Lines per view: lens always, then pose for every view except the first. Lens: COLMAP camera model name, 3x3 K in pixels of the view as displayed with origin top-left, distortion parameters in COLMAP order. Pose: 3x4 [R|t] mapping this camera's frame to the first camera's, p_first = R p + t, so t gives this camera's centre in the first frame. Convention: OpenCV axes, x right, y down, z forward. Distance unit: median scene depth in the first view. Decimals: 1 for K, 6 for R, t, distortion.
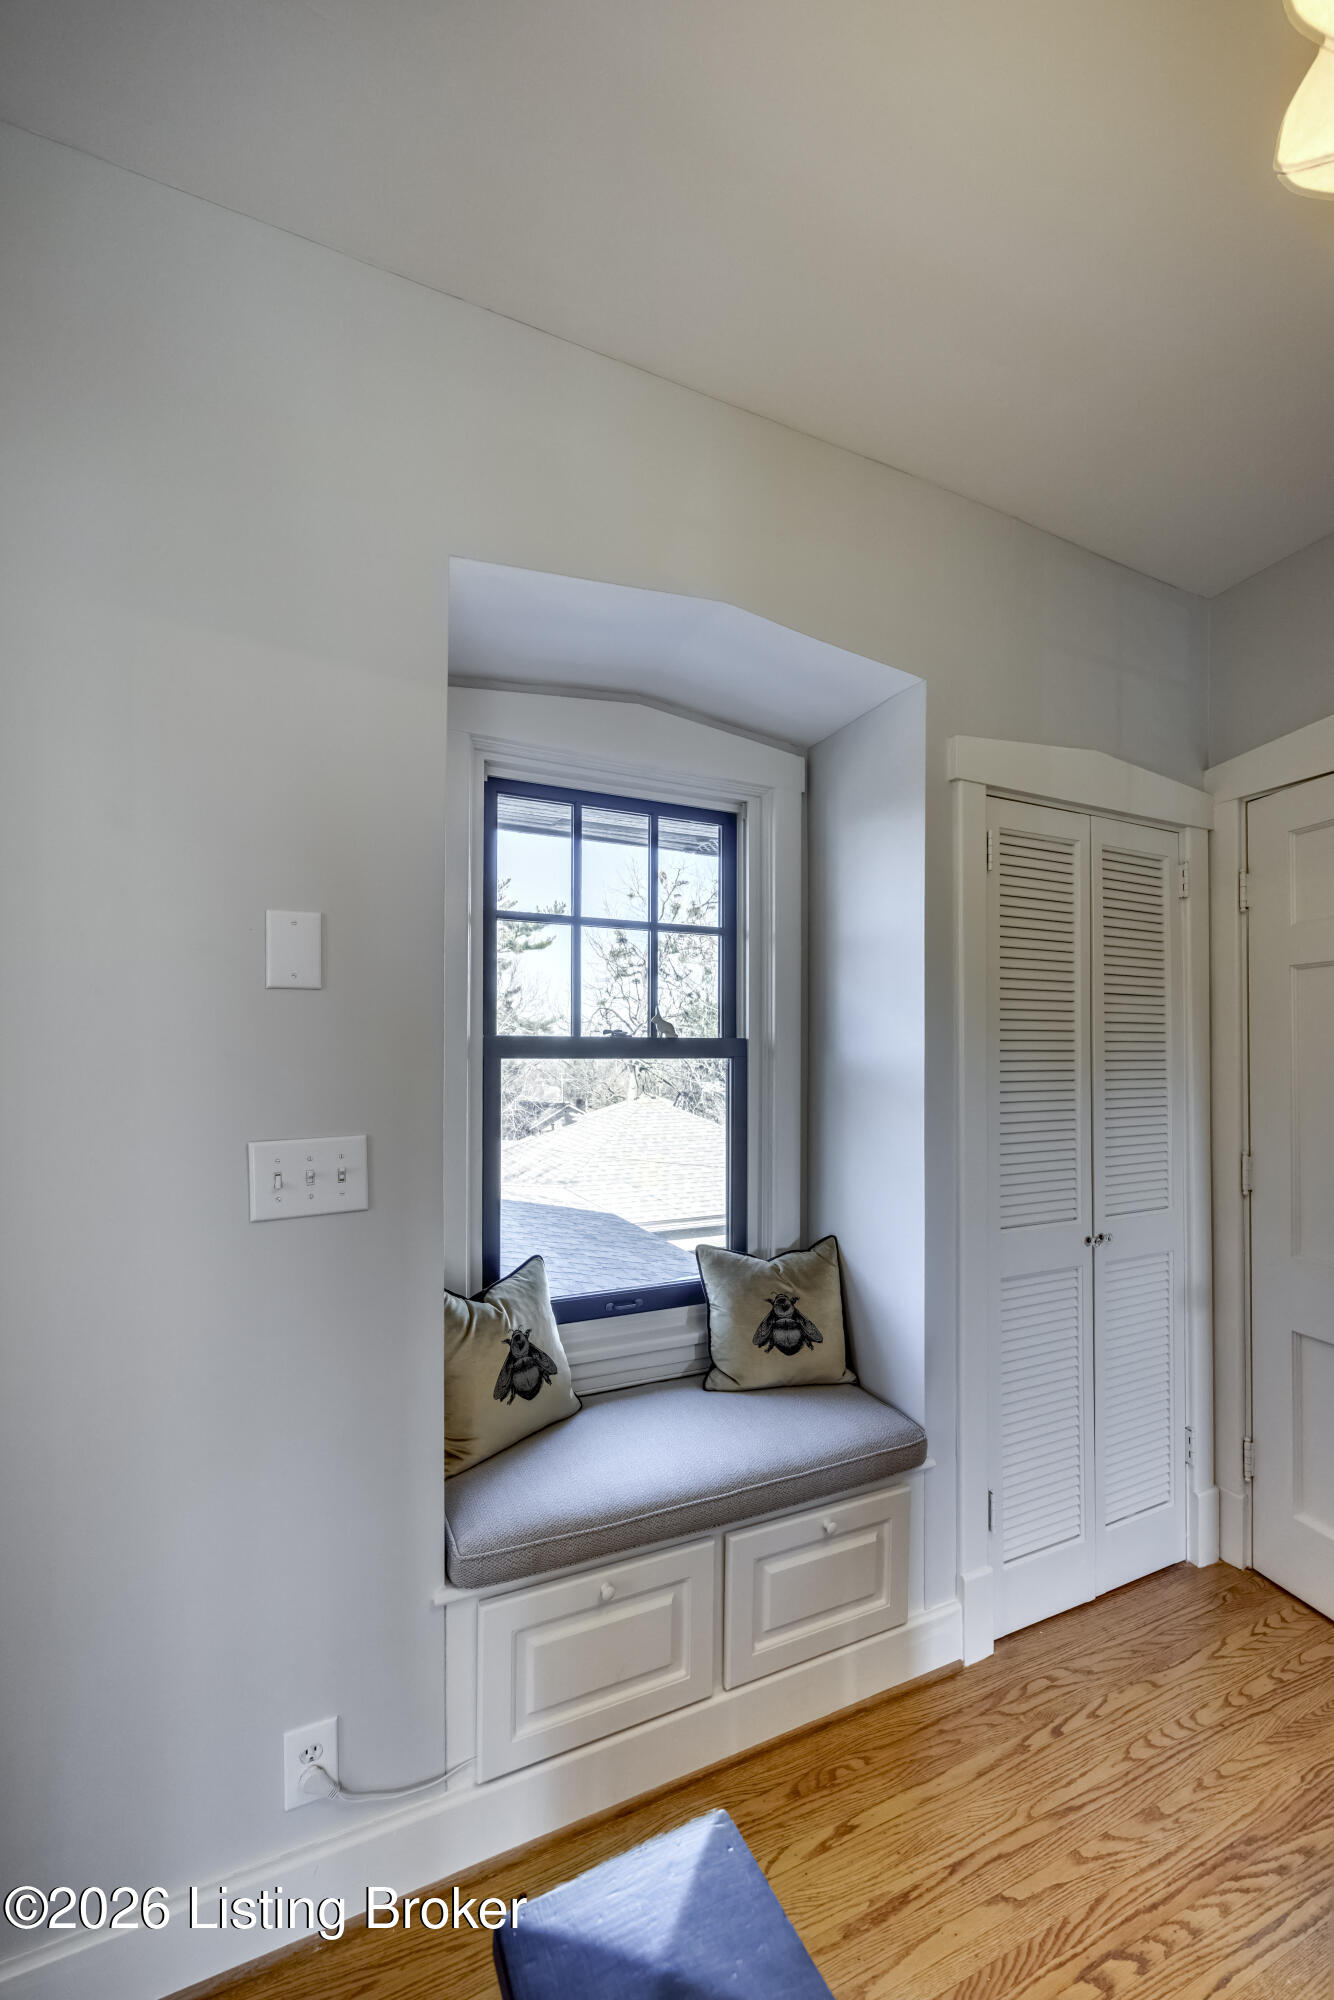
lens RADIAL K [[771.1, 0, 651.7], [0, 771.1, 1054.0], [0, 0, 1]] dist [0.002579, 0.000358]
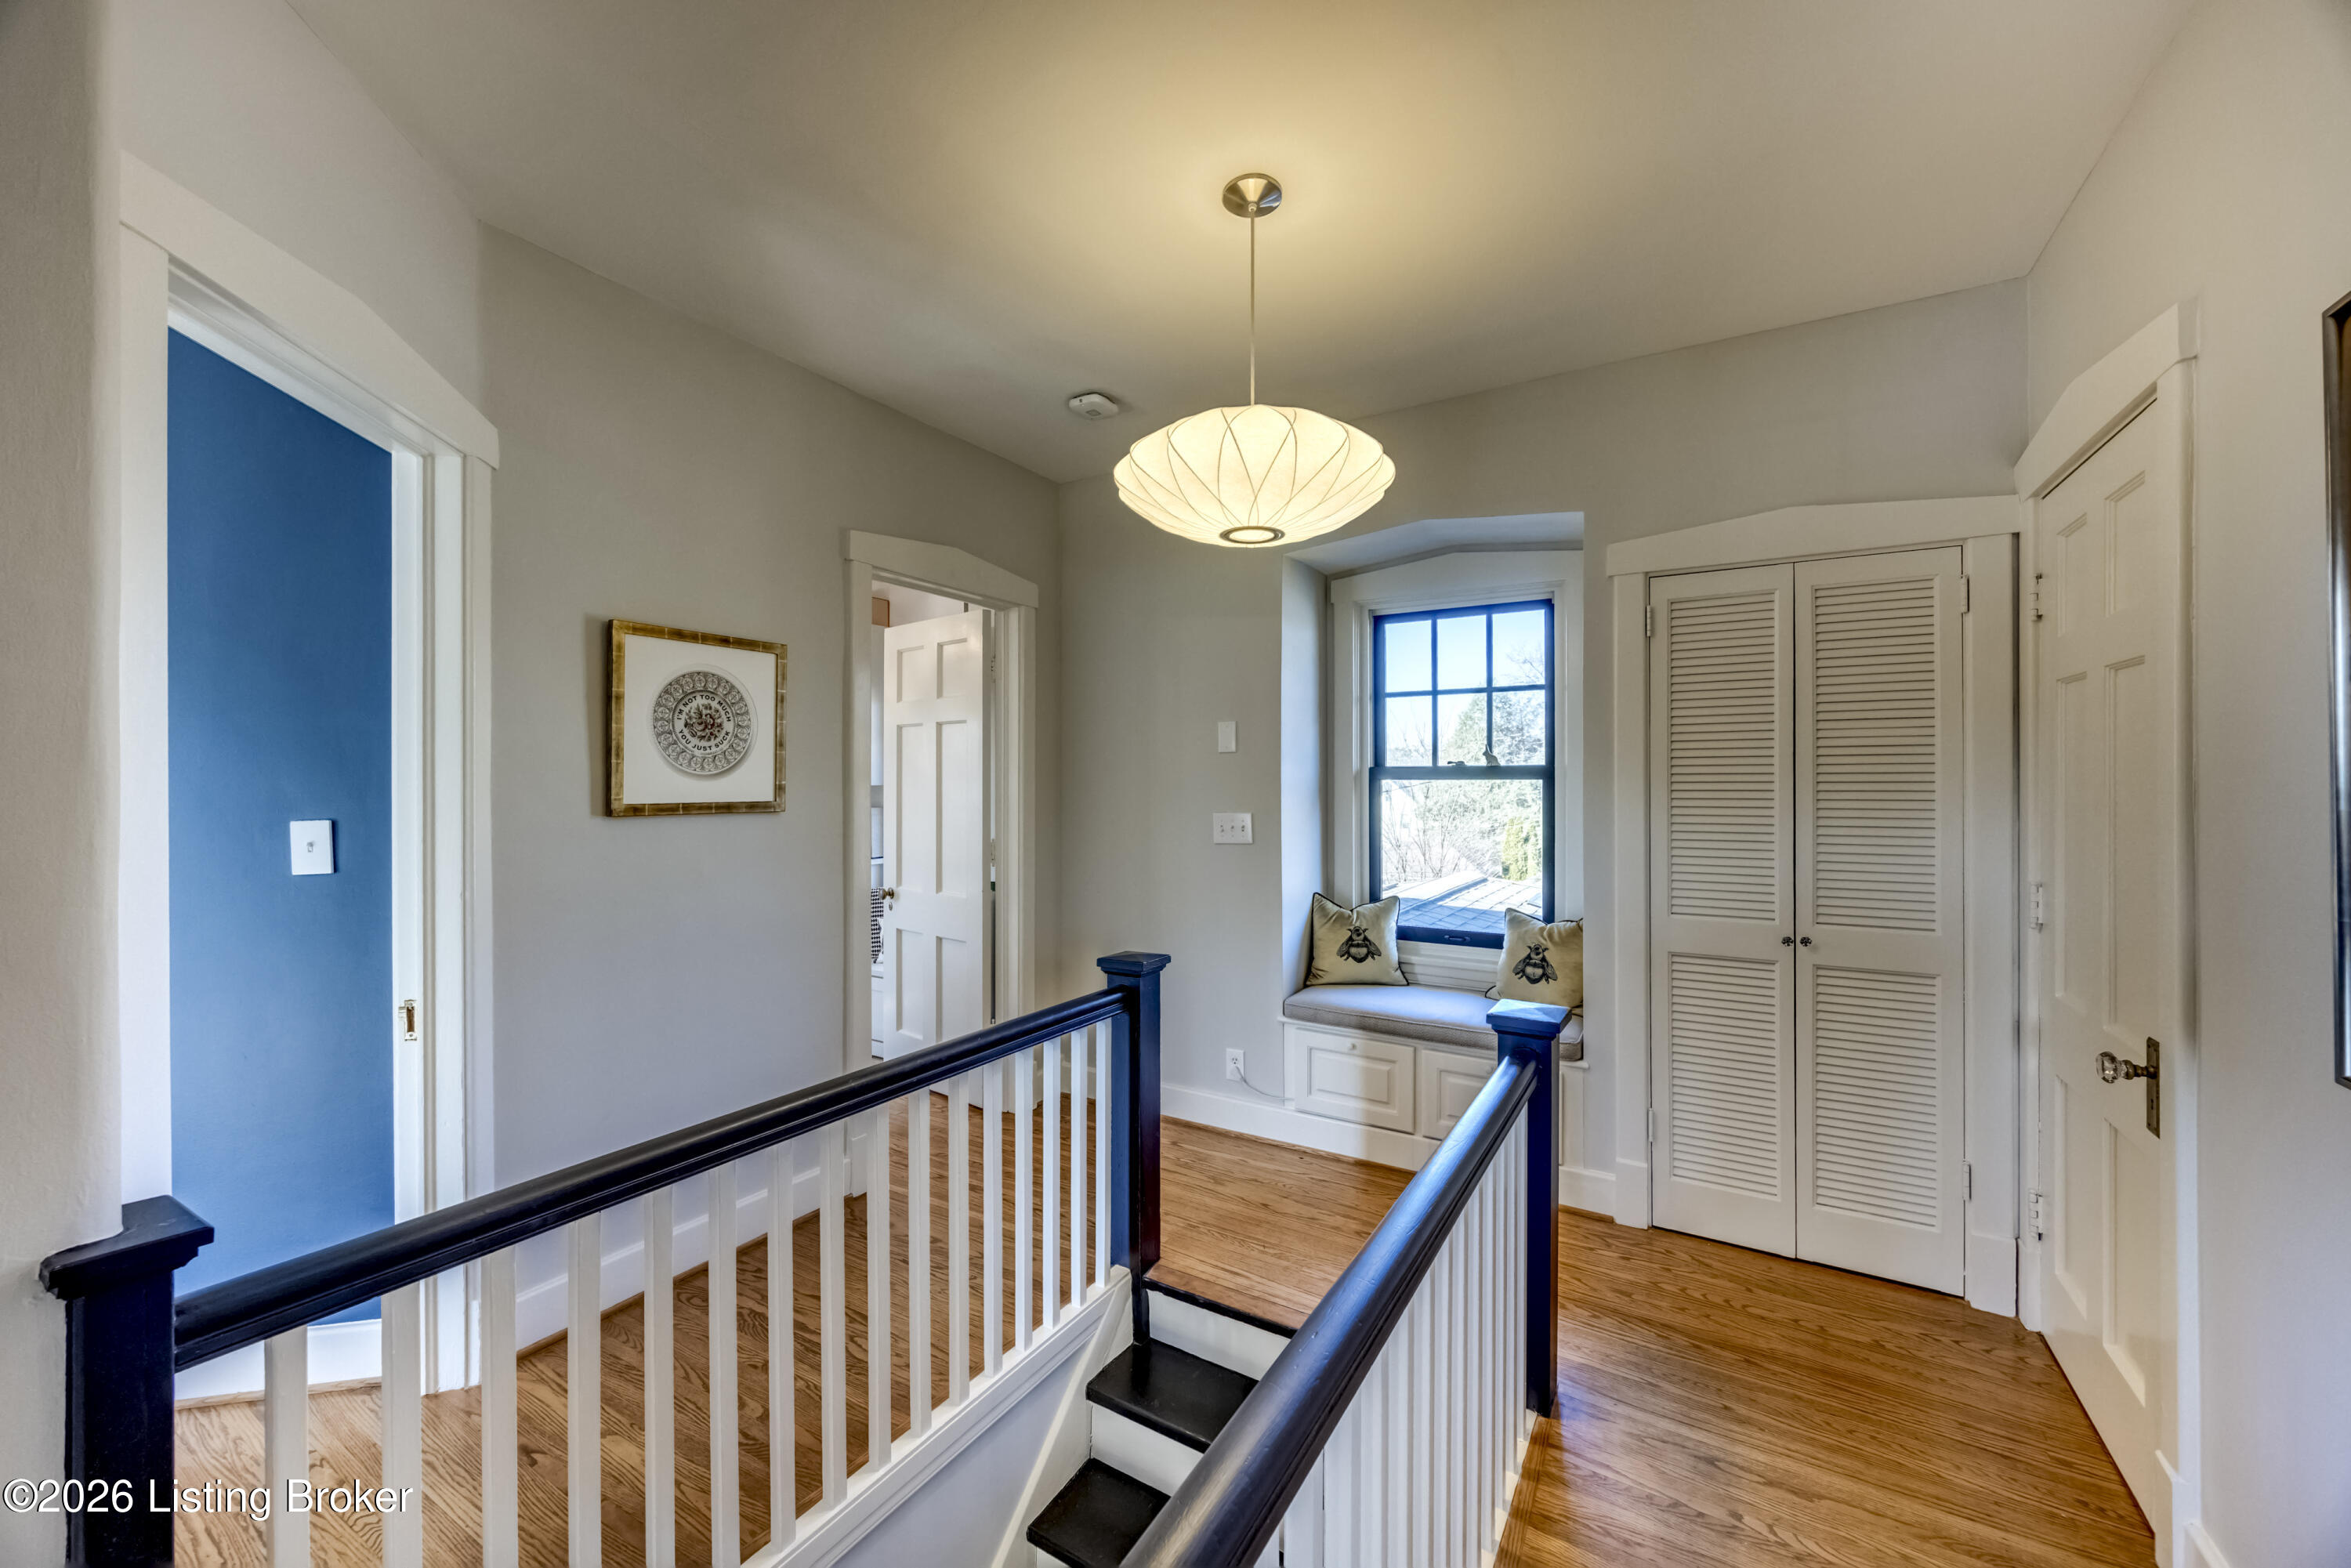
lens RADIAL K [[906.4, 0, 1175.2], [0, 906.4, 777.0], [0, 0, 1]] dist [0.002579, 0.000358]
pose [[0.564543, -0.002662, -0.825399, 1.161105], [0.004775, 0.999989, 0.000040, -0.002648], [0.825390, -0.003964, 0.564549, -0.497666]]
